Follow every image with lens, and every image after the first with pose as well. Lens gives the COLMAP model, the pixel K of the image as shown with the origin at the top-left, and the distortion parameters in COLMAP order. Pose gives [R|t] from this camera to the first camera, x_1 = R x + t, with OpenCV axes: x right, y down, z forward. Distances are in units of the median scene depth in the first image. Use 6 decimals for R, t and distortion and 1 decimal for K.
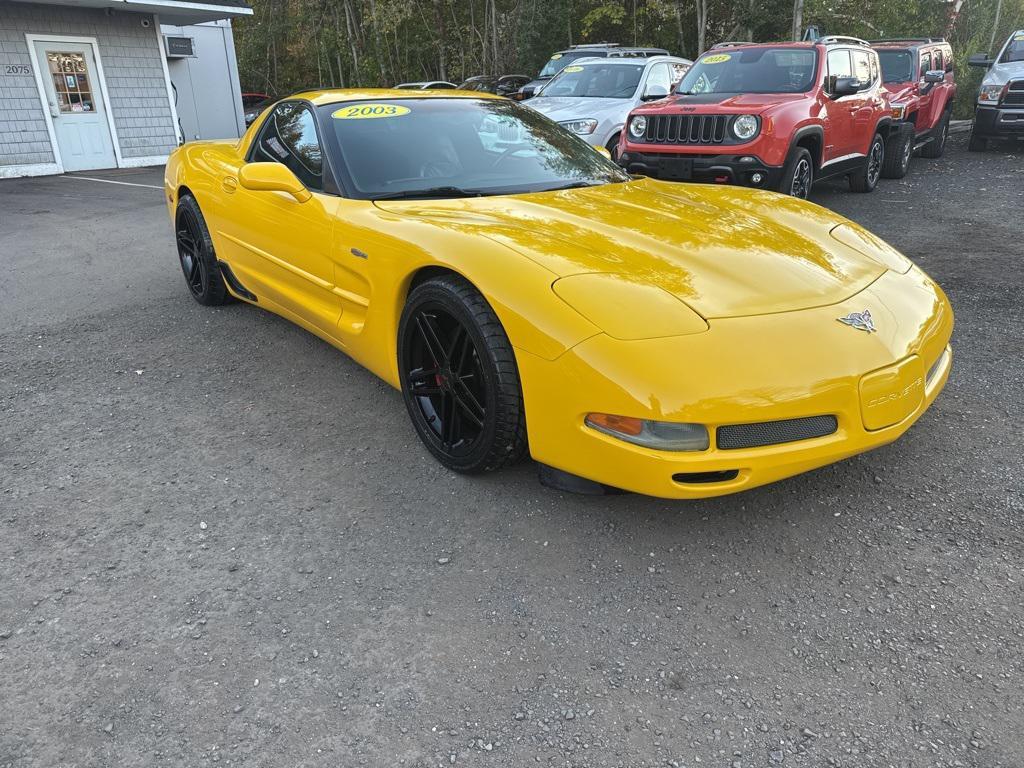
lens RADIAL K [[724.4, 0, 506.7], [0, 724.4, 385.8], [0, 0, 1]] dist [0.025892, -0.027042]
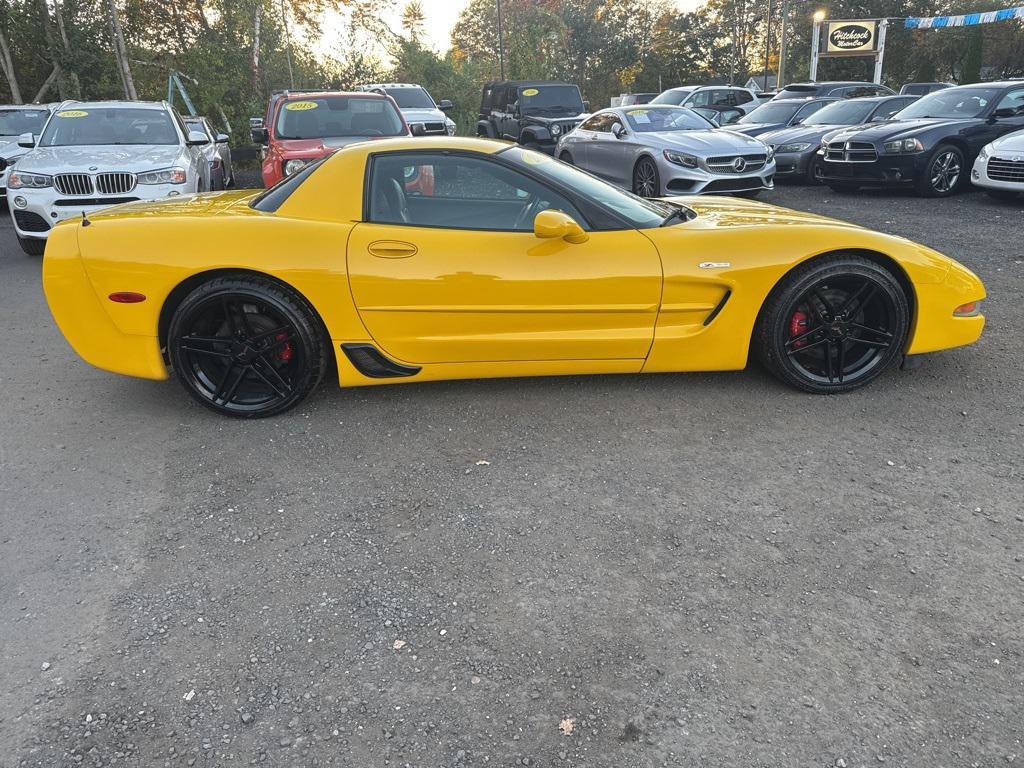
lens RADIAL K [[724.4, 0, 507.4], [0, 724.4, 382.6], [0, 0, 1]] dist [0.025892, -0.027042]
pose [[0.575771, -0.279836, 0.768232, -0.546198], [0.322728, 0.941095, 0.100926, -0.091001], [-0.751222, 0.189820, 0.632166, 0.206266]]
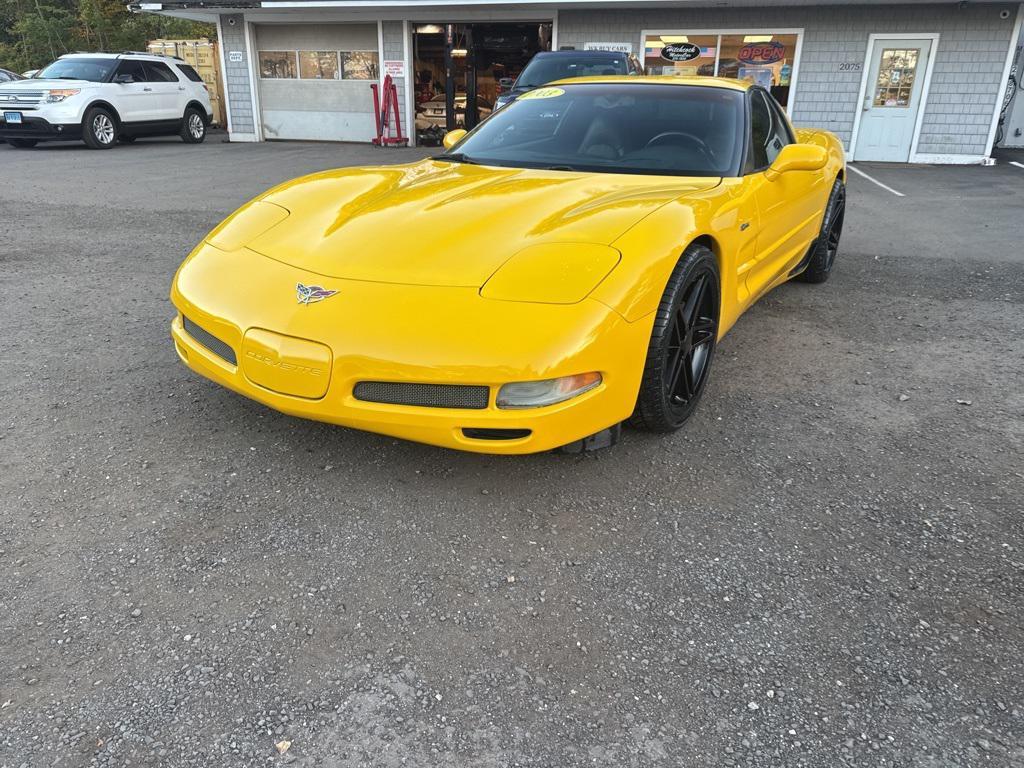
lens RADIAL K [[724.4, 0, 512.5], [0, 724.4, 388.7], [0, 0, 1]] dist [0.025892, -0.027042]
pose [[0.365536, 0.359933, -0.858389, 0.481539], [-0.356599, 0.905999, 0.228043, -0.095732], [0.859779, 0.222743, 0.459527, 0.256373]]
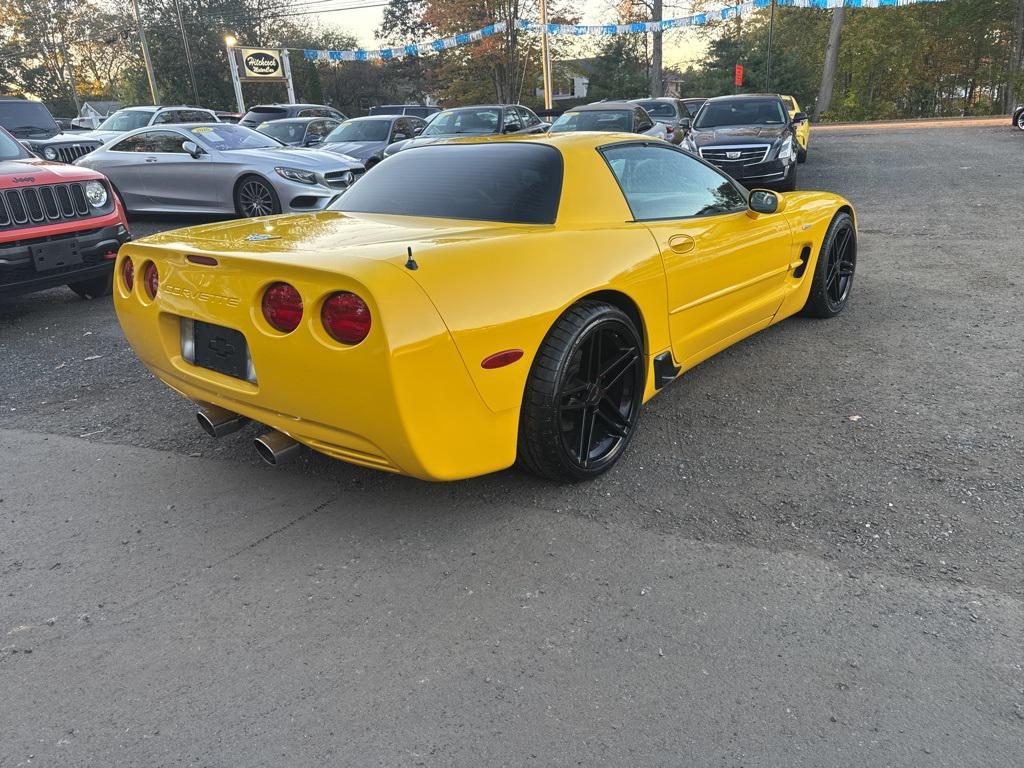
lens RADIAL K [[724.4, 0, 511.0], [0, 724.4, 375.8], [0, 0, 1]] dist [0.025892, -0.027042]
pose [[-0.217446, -0.300097, 0.928795, -0.614682], [0.404656, 0.838220, 0.365568, -0.284593], [-0.888240, 0.455333, -0.060831, 0.696482]]
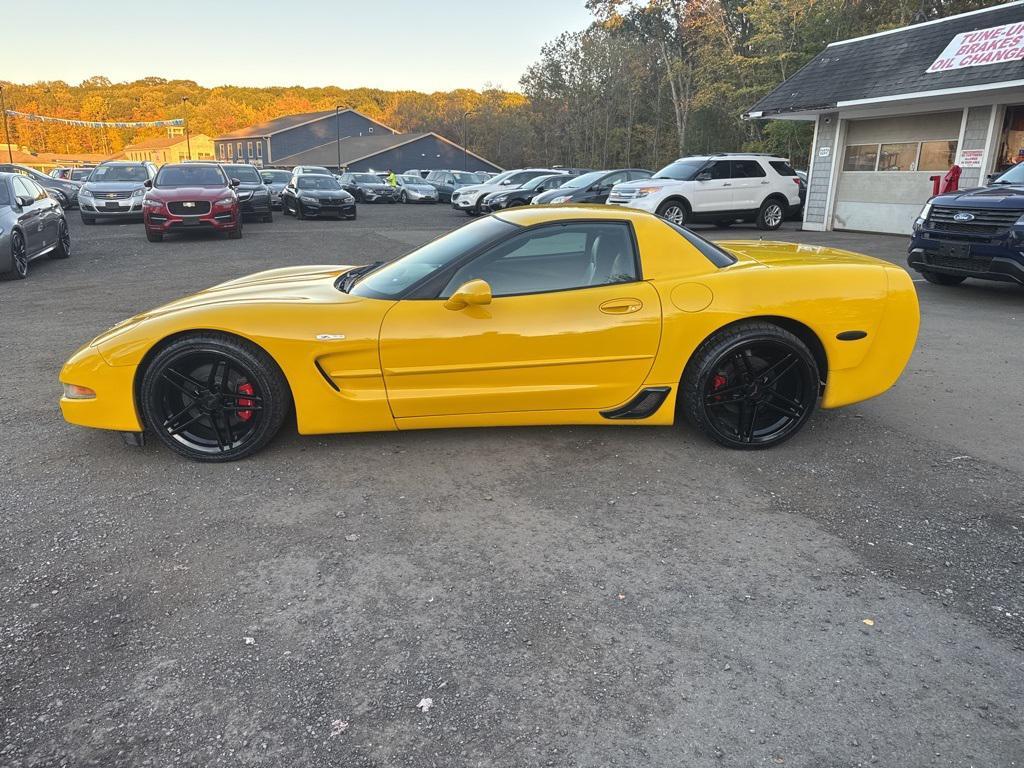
lens RADIAL K [[724.4, 0, 511.0], [0, 724.4, 386.3], [0, 0, 1]] dist [0.025892, -0.027042]
pose [[-0.557634, 0.243845, -0.793463, 0.479845], [-0.293901, 0.835962, 0.463455, -0.378198], [0.776316, 0.491638, -0.394494, 0.863738]]
